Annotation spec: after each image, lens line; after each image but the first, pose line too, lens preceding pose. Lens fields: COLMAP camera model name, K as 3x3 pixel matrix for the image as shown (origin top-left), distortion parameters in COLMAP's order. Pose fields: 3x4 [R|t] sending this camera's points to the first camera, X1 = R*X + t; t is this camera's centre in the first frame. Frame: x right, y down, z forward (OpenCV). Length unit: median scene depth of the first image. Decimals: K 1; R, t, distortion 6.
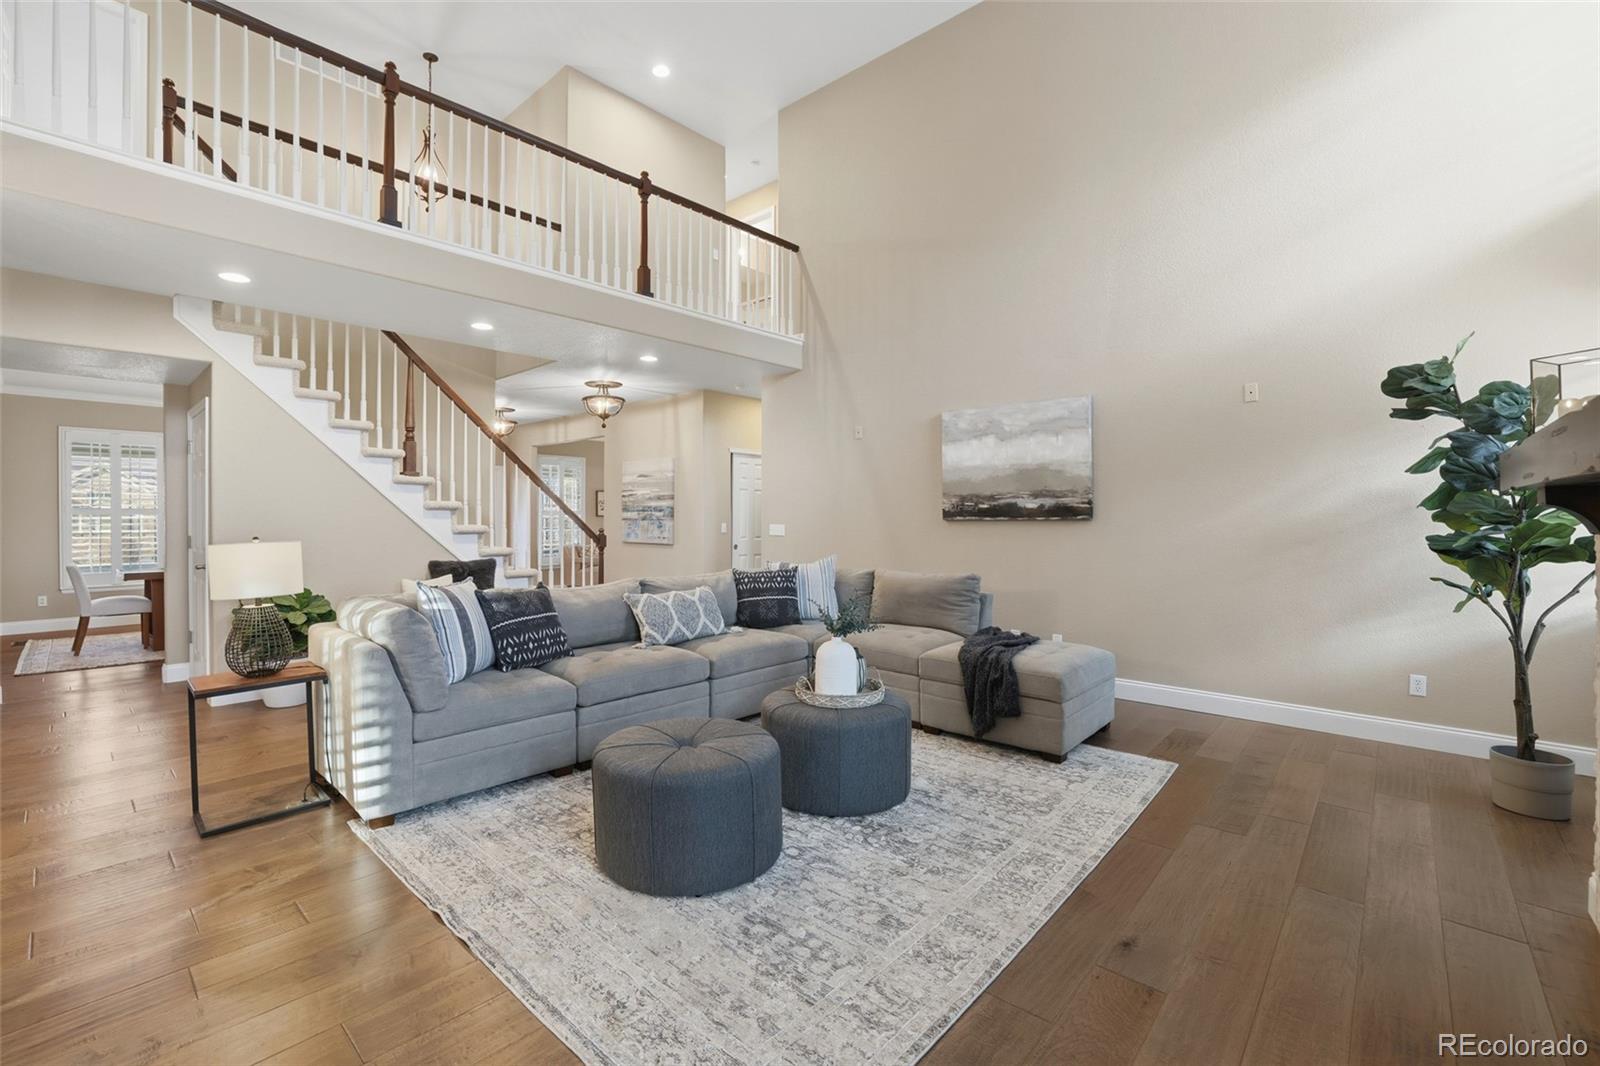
lens RADIAL K [[691.2, 0, 814.5], [0, 691.2, 527.7], [0, 0, 1]] dist [-0.039942, 0.012081]
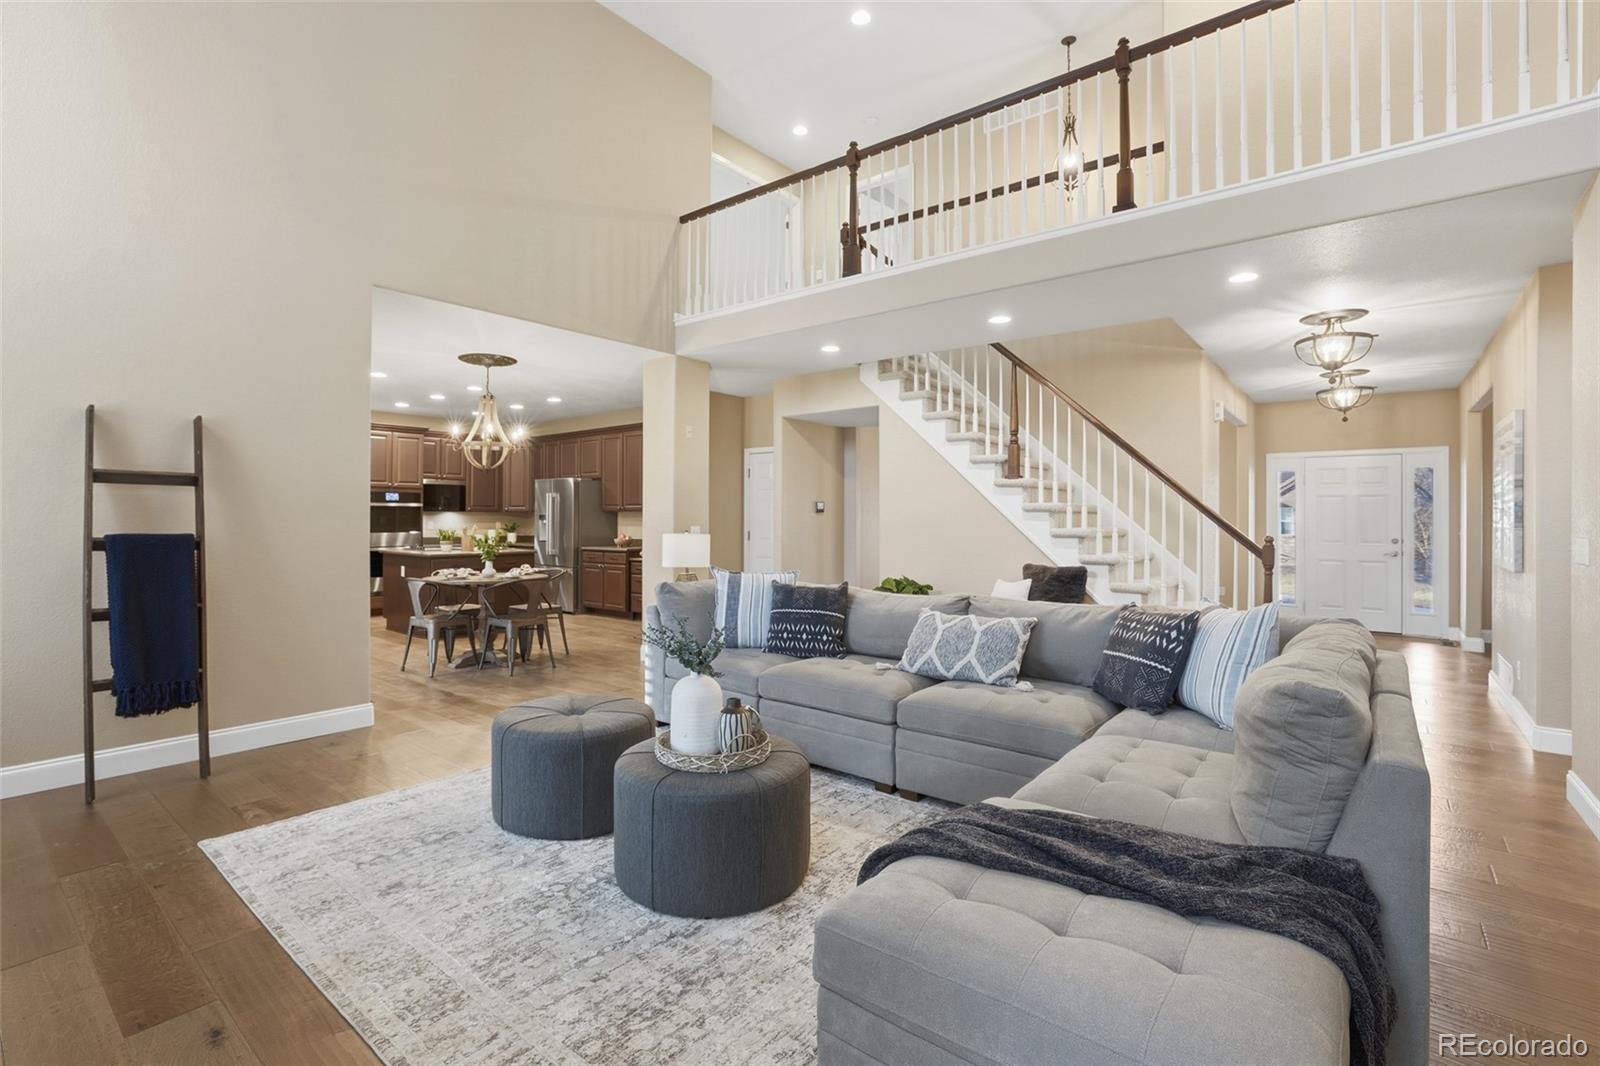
lens RADIAL K [[740.4, 0, 754.1], [0, 740.4, 509.1], [0, 0, 1]] dist [-0.004994, 0.000303]
pose [[0.006125, -0.008634, -0.999944, 0.615016], [-0.018397, 0.999793, -0.008745, -0.015772], [0.999812, 0.018450, 0.005965, 0.732237]]
